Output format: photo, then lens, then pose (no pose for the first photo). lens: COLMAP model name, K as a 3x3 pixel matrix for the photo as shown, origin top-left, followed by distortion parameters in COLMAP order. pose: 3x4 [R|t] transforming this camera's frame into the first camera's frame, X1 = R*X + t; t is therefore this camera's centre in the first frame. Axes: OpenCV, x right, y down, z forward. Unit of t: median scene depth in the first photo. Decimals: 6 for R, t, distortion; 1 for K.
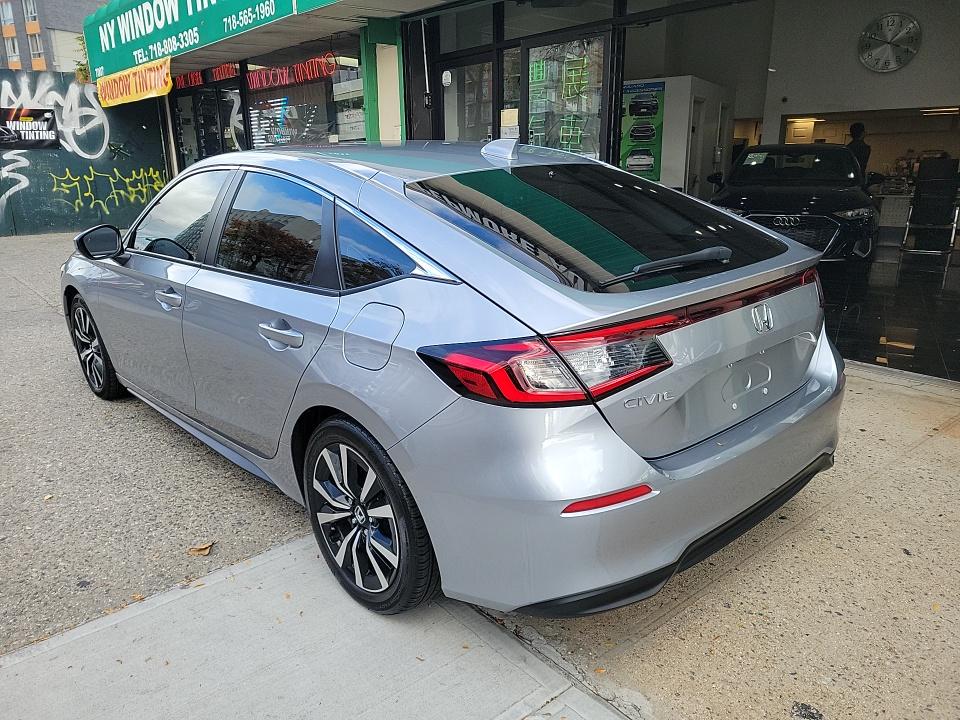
lens RADIAL K [[734.5, 0, 481.1], [0, 734.5, 360.5], [0, 0, 1]] dist [0.005851, -0.006636]
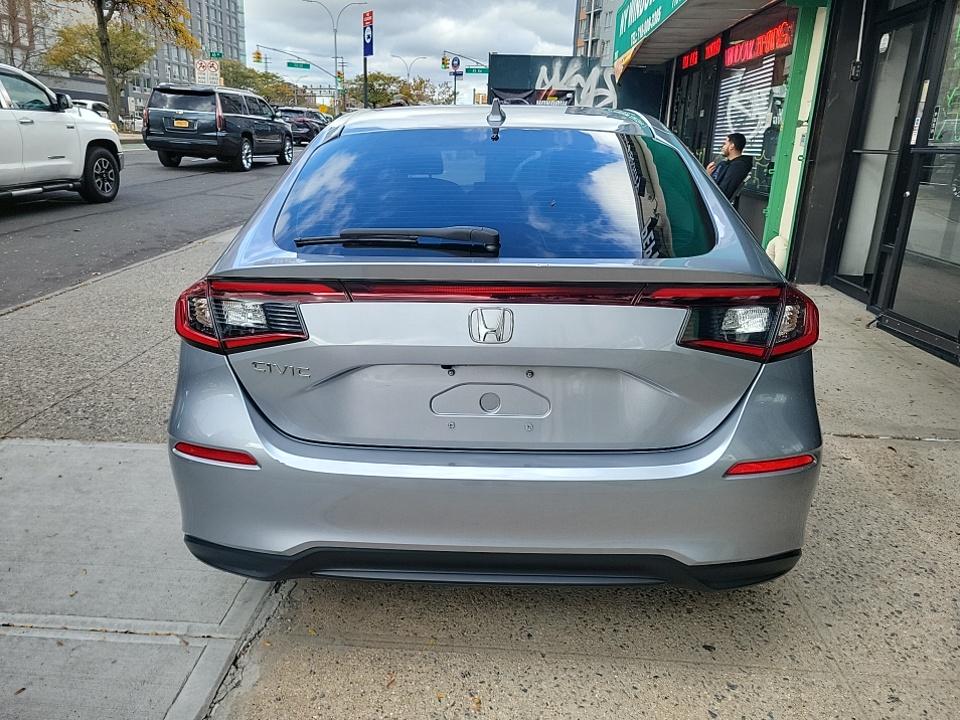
lens RADIAL K [[734.5, 0, 479.2], [0, 734.5, 362.5], [0, 0, 1]] dist [0.005851, -0.006636]
pose [[0.708609, 0.238500, -0.664071, 0.175592], [-0.226833, 0.968184, 0.105674, -0.018548], [0.668146, 0.075752, 0.740164, 0.086544]]
